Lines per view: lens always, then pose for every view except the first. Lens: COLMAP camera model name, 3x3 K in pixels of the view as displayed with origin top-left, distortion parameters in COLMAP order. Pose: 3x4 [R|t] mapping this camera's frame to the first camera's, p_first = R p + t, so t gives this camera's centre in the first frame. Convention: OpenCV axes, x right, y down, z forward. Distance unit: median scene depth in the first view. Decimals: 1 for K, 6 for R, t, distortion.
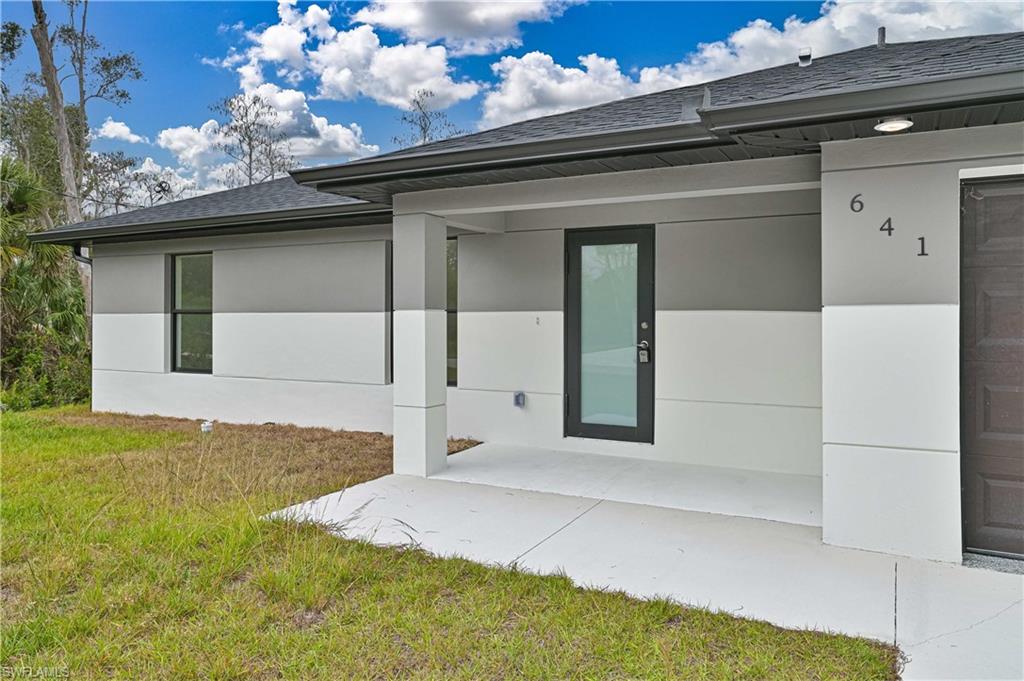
lens RADIAL K [[720.6, 0, 511.8], [0, 720.6, 330.5], [0, 0, 1]] dist [-0.004216, -0.001383]
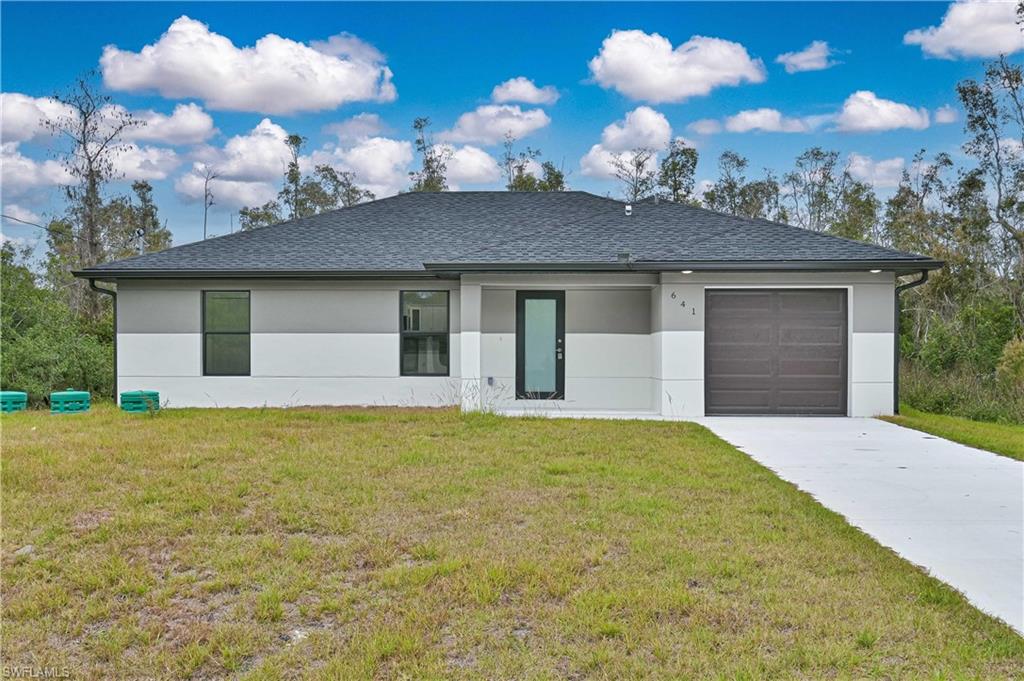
lens RADIAL K [[884.0, 0, 512.2], [0, 884.0, 347.2], [0, 0, 1]] dist [0.003529, -0.004640]
pose [[0.899855, 0.000118, 0.436189, -0.994292], [0.006731, 0.999877, -0.014157, 0.044709], [-0.436137, 0.015675, 0.899744, -1.142158]]
